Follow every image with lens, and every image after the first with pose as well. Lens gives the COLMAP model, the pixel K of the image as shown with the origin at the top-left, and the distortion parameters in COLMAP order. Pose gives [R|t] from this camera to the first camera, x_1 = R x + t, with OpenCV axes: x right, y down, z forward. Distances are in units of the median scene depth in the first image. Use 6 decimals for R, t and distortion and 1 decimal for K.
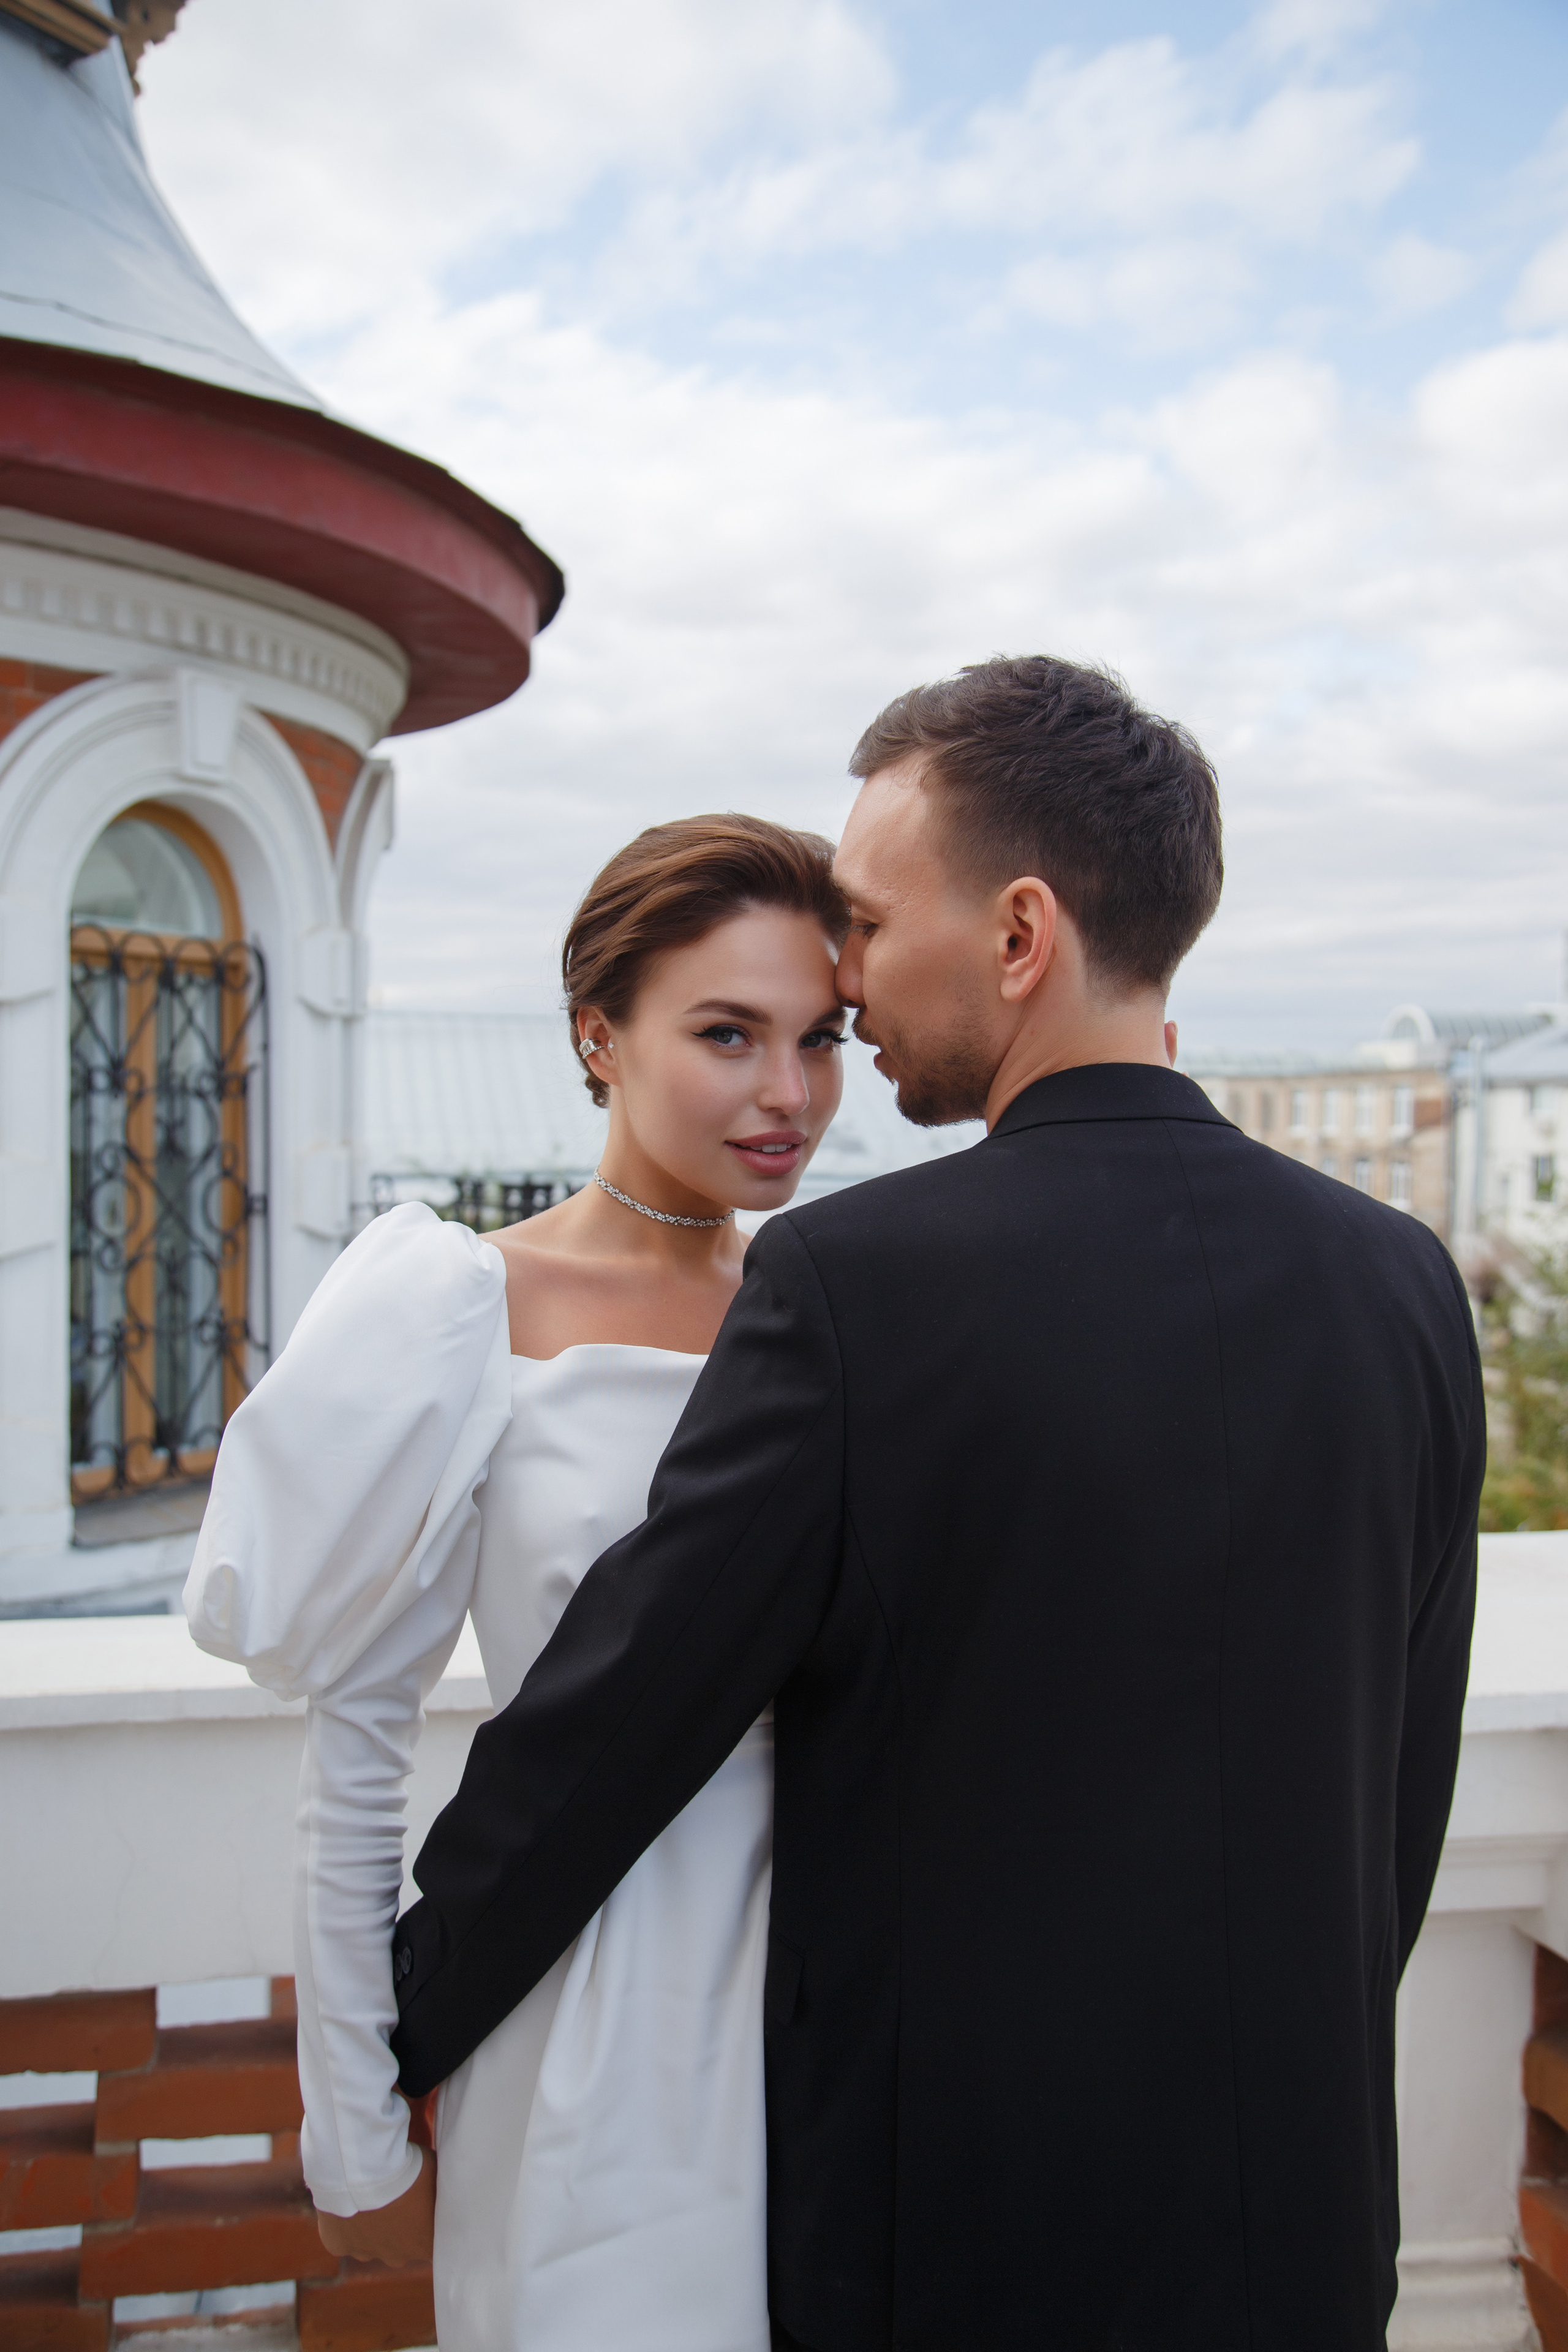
lens RADIAL K [[2170.2, 0, 782.1], [0, 2170.2, 1179.5], [0, 0, 1]] dist [0.019540, 0.000000]
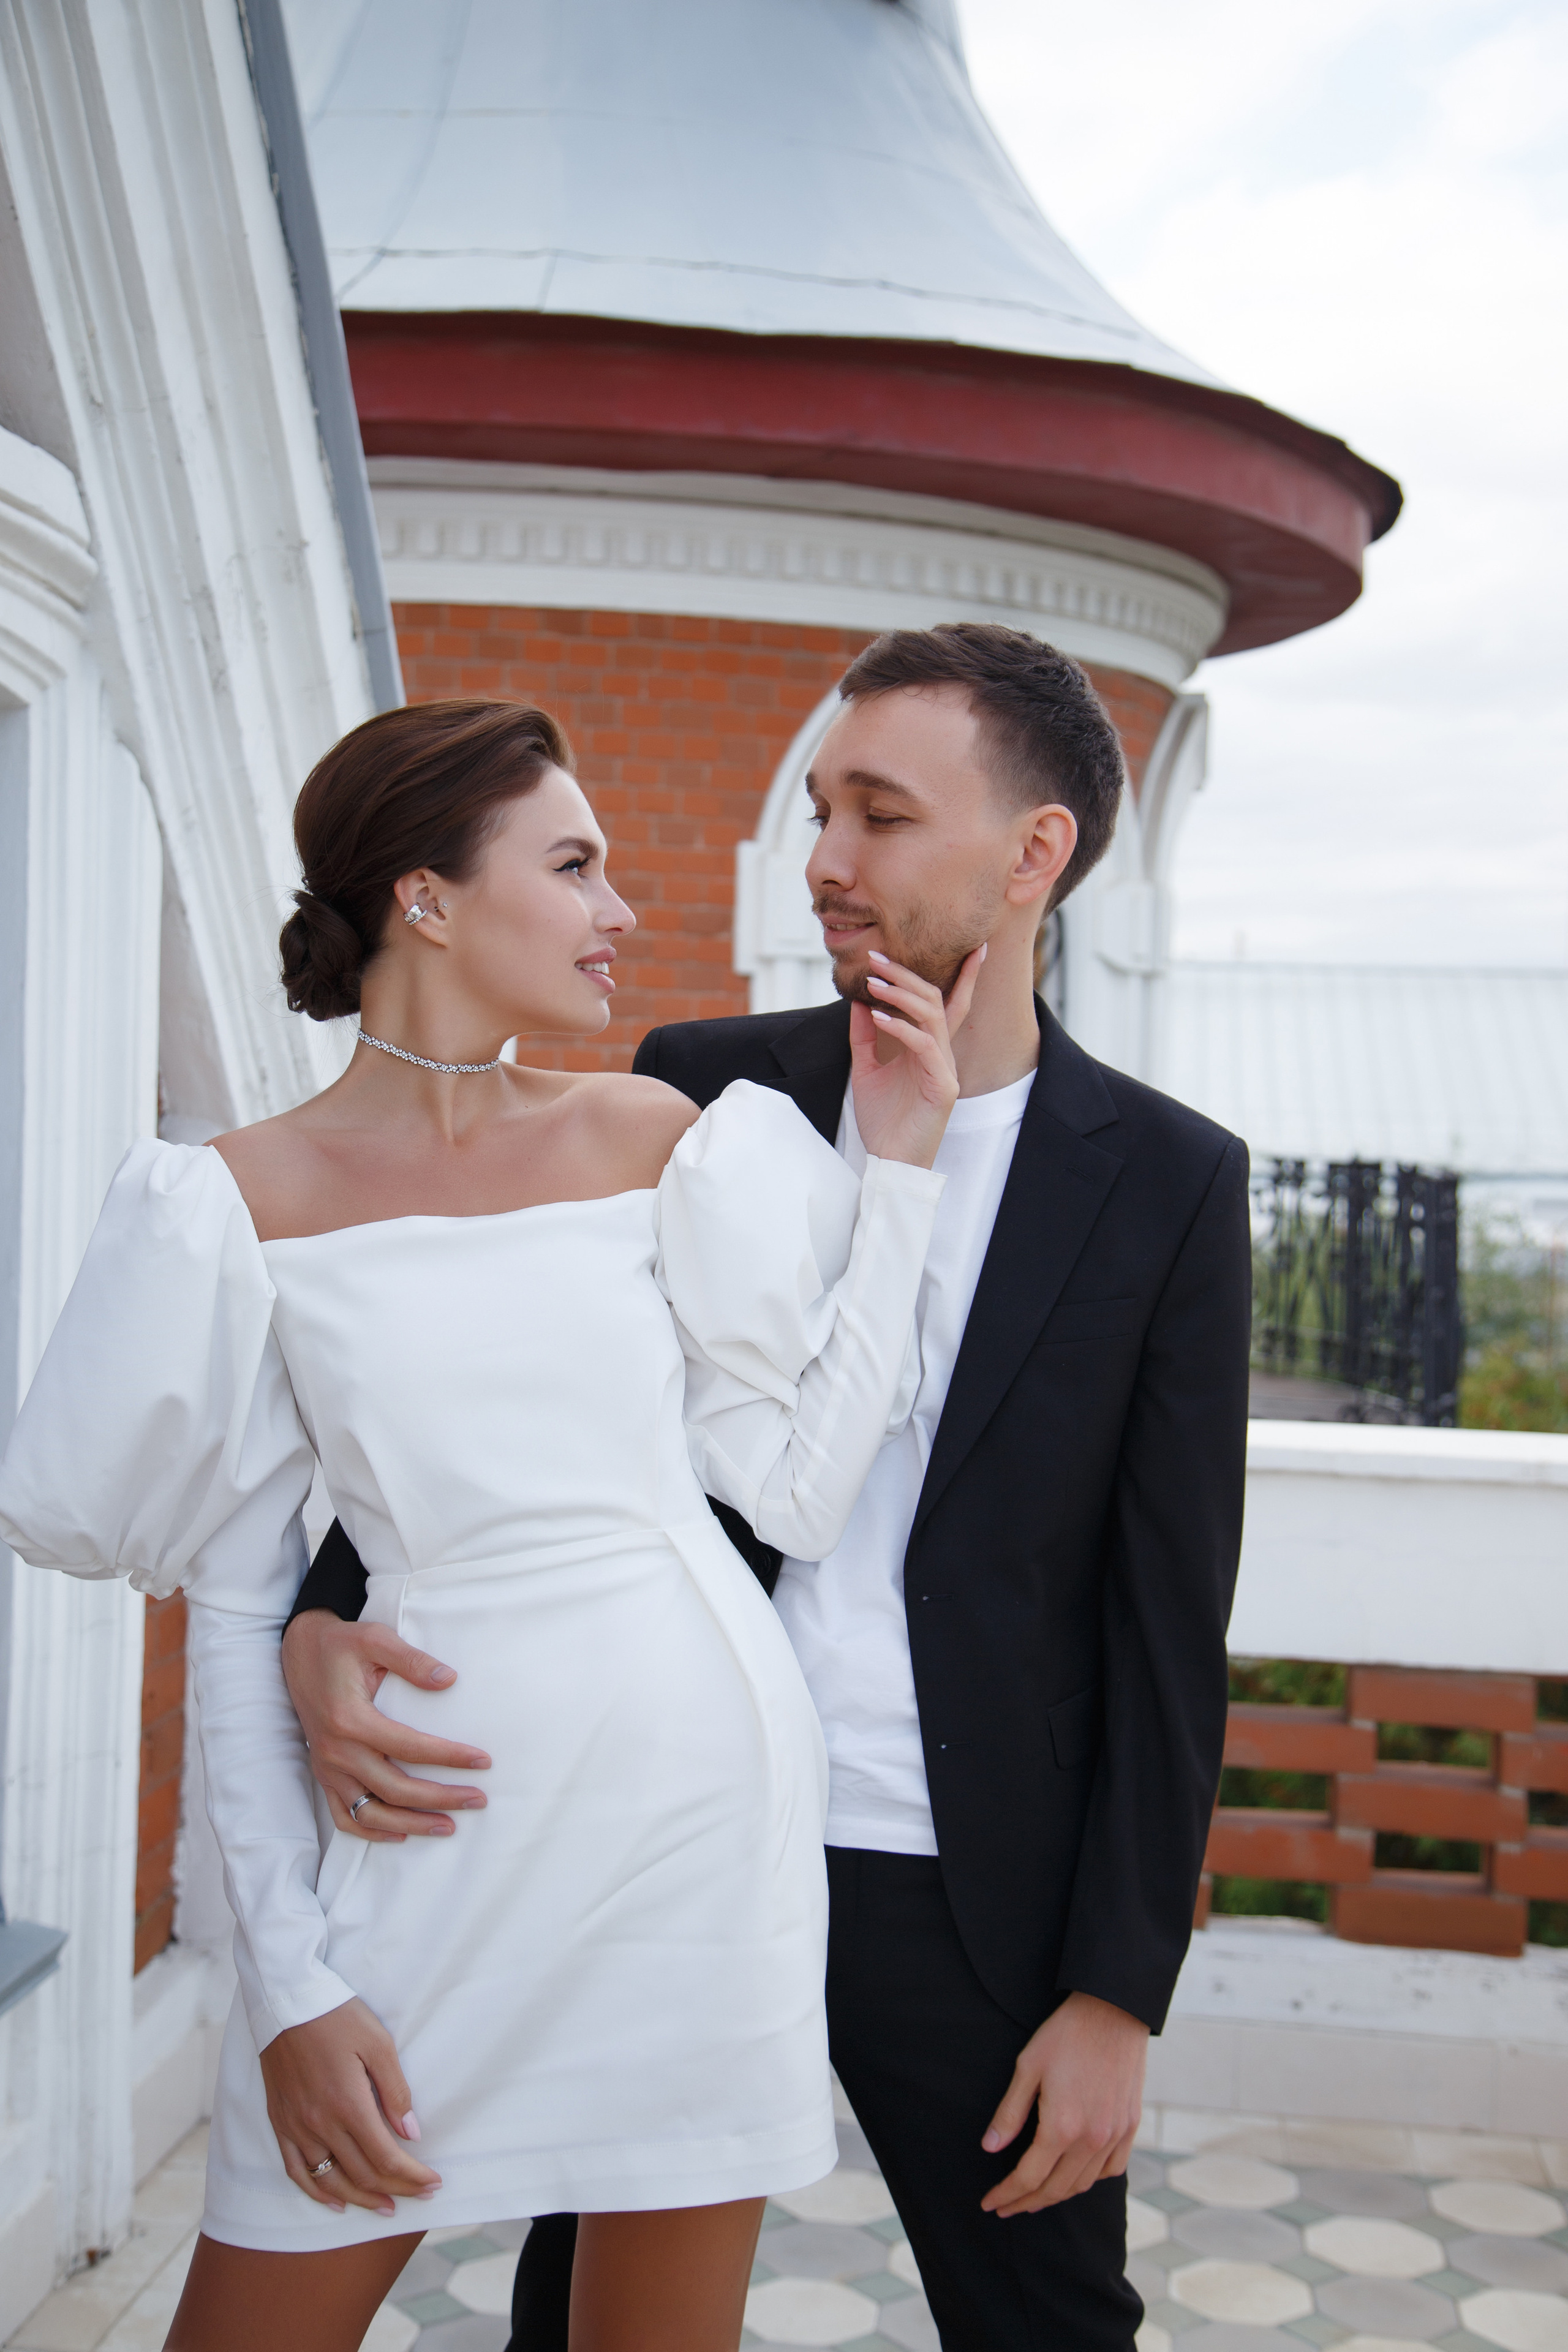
lens RADIAL K [[2830.2, 0, 770.2], [0, 2830.2, 1171.3], [0, 0, 1]] dist [0.082888, 0.000000]
pose [[0.941661, 0.022628, -0.335802, 0.068875], [-0.024001, 0.999712, 0.000063, 0.017142], [0.335707, 0.008000, 0.941932, -0.242889]]
